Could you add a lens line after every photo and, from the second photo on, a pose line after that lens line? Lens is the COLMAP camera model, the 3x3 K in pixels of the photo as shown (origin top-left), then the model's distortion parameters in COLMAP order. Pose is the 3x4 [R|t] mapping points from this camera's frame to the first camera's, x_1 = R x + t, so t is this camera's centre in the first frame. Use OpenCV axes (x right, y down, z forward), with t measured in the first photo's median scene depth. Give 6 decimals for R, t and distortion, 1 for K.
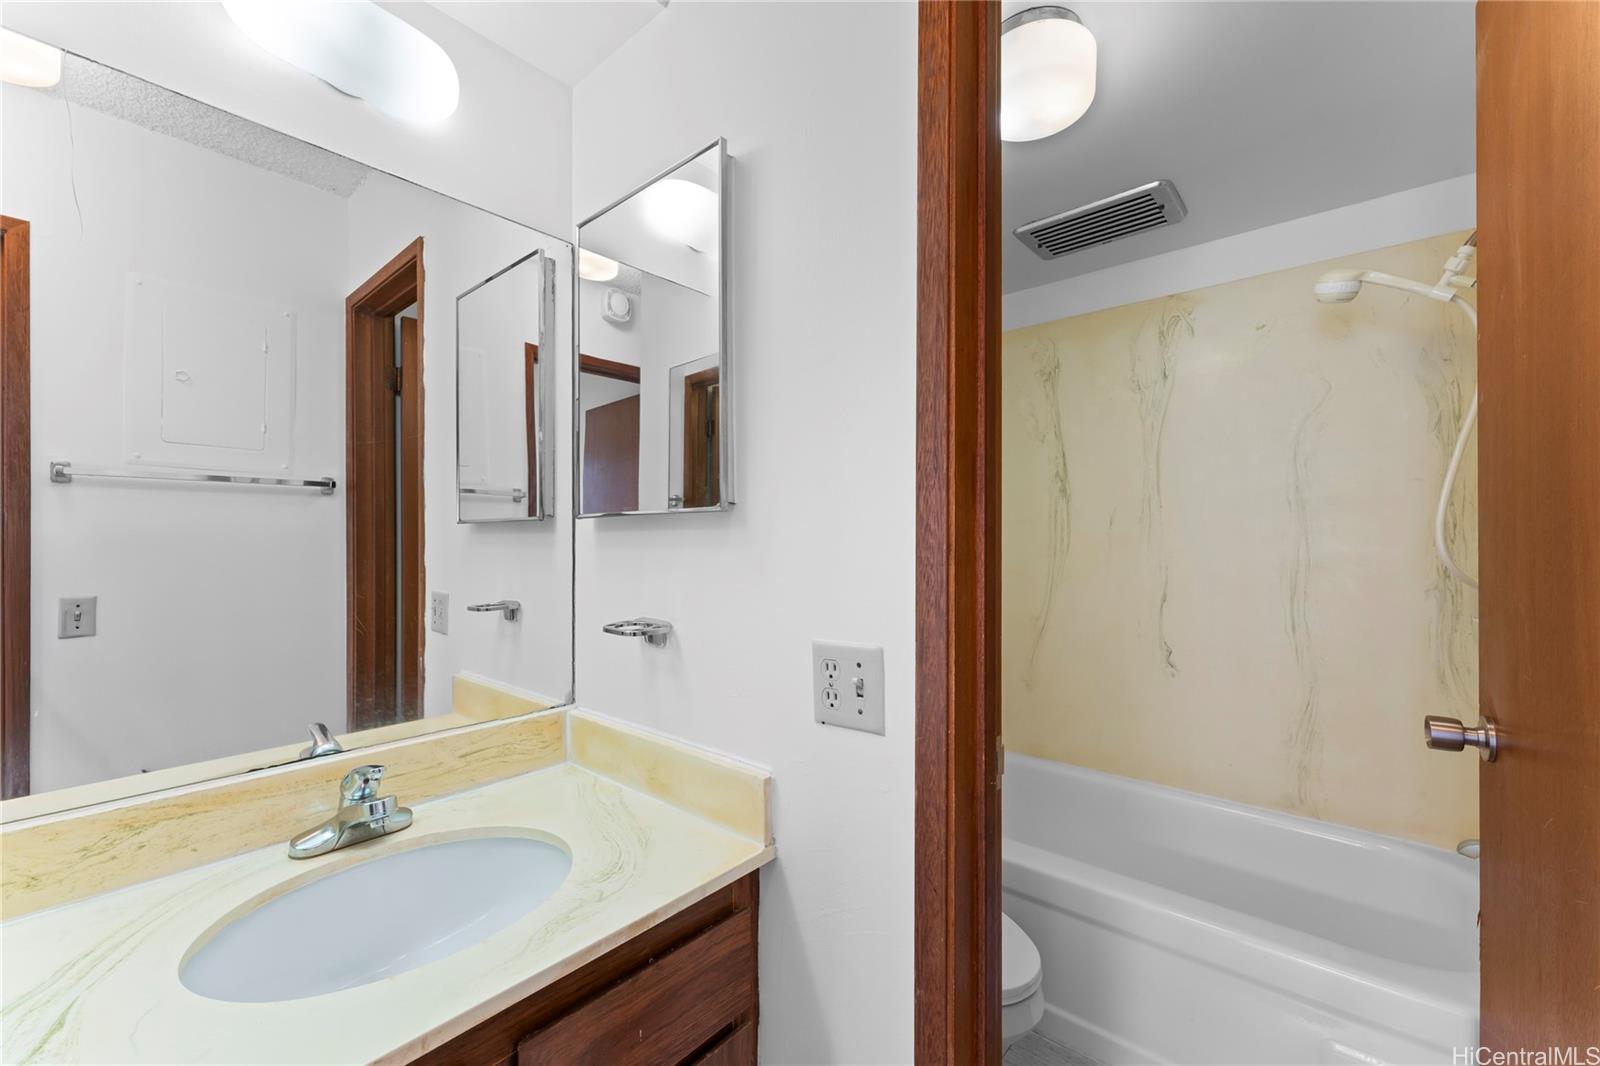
lens RADIAL K [[650.5, 0, 806.5], [0, 650.5, 538.9], [0, 0, 1]] dist [-0.019431, 0.002121]
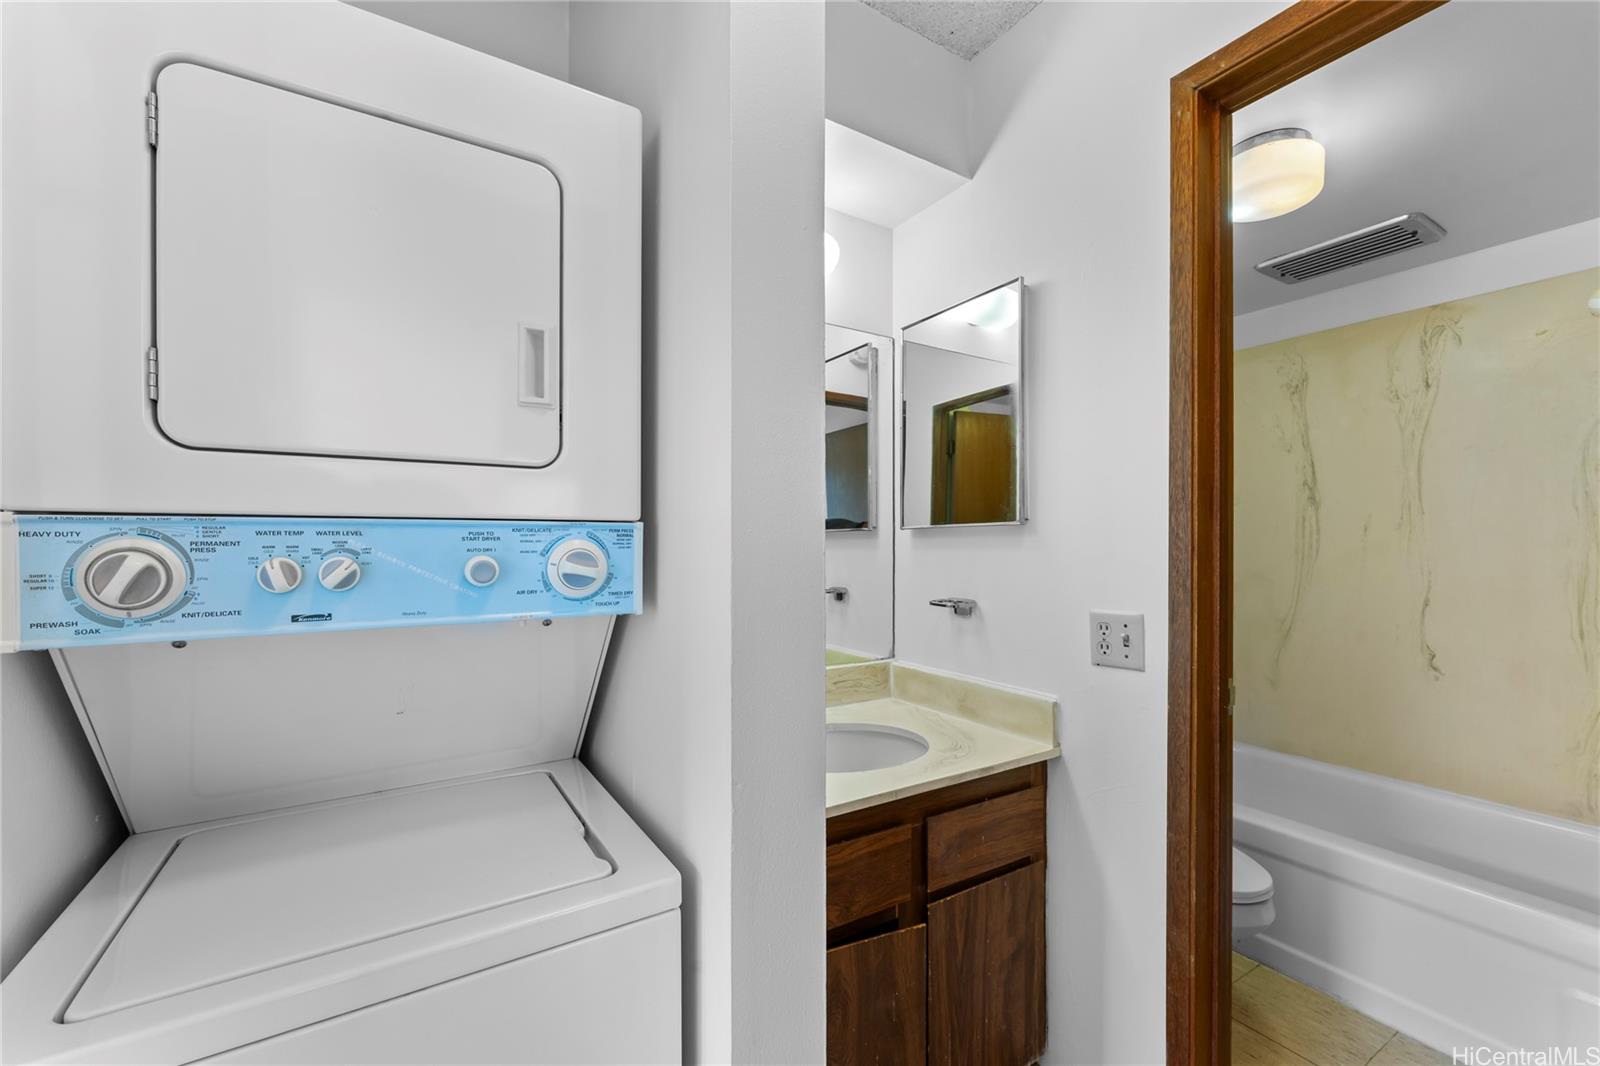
lens RADIAL K [[650.5, 0, 793.0], [0, 650.5, 544.0], [0, 0, 1]] dist [-0.019431, 0.002121]
pose [[0.946351, 0.001610, -0.323137, -0.125377], [-0.002024, 0.999998, -0.000946, 0.003780], [0.323135, 0.001549, 0.946352, -0.517251]]
